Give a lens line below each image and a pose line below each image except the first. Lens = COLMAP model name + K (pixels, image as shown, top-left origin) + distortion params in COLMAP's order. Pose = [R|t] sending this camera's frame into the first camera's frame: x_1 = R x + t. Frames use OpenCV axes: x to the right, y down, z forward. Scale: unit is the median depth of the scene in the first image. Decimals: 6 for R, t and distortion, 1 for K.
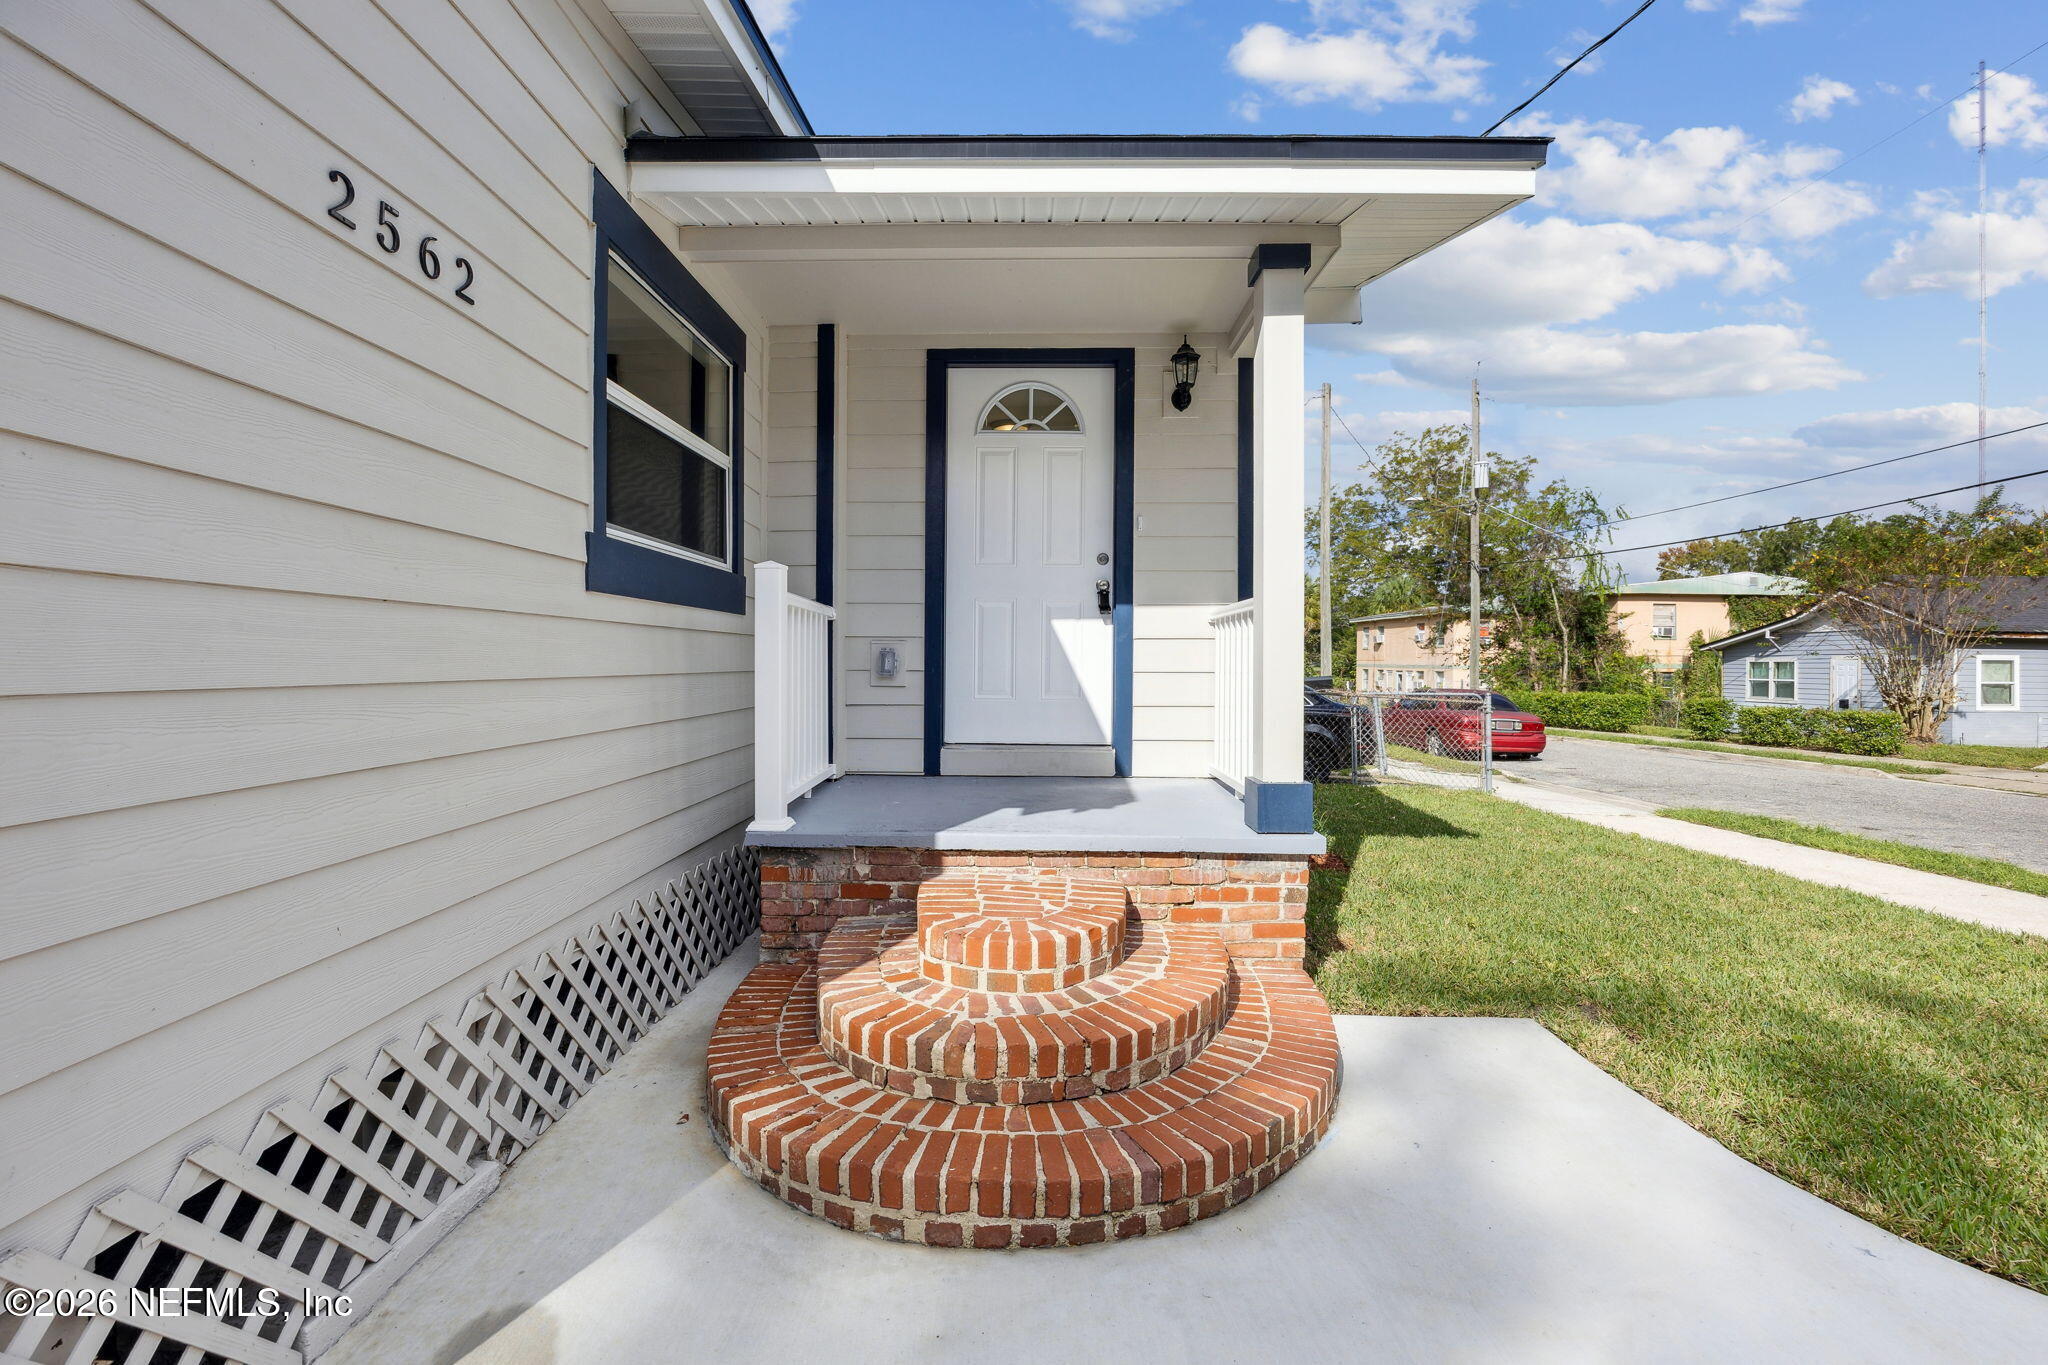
lens RADIAL K [[920.1, 0, 1024.6], [0, 920.1, 671.0], [0, 0, 1]] dist [-0.013280, 0.000680]
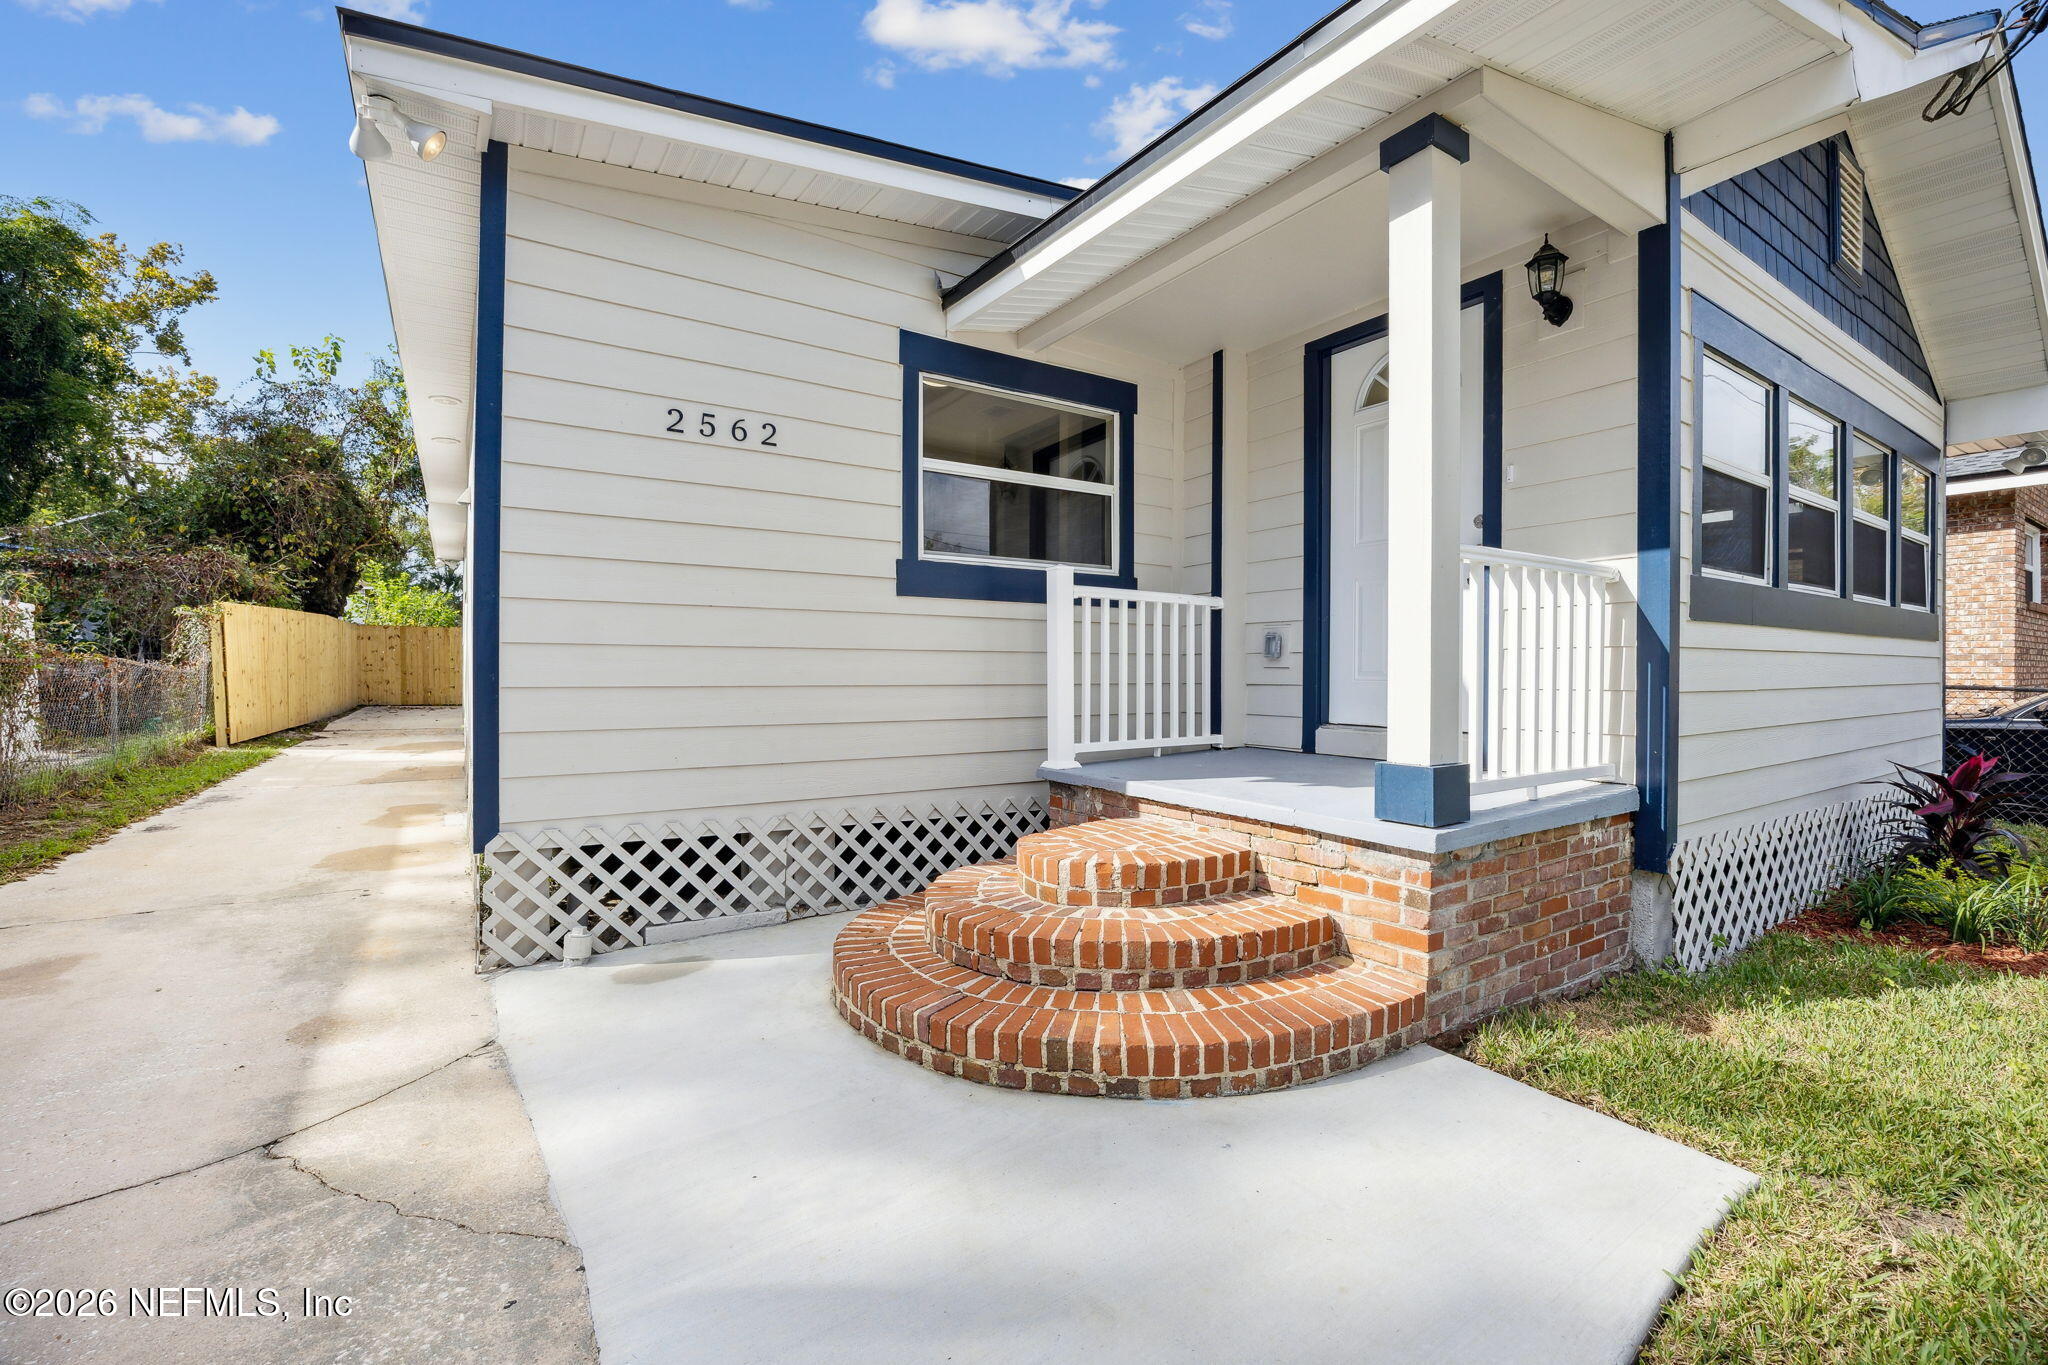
lens RADIAL K [[865.6, 0, 1029.6], [0, 865.6, 677.0], [0, 0, 1]] dist [-0.012088, -0.000108]
pose [[0.583353, 0.004327, -0.812207, 0.862337], [-0.007617, 0.999971, -0.000143, 0.052120], [0.812183, 0.006270, 0.583369, 0.298726]]
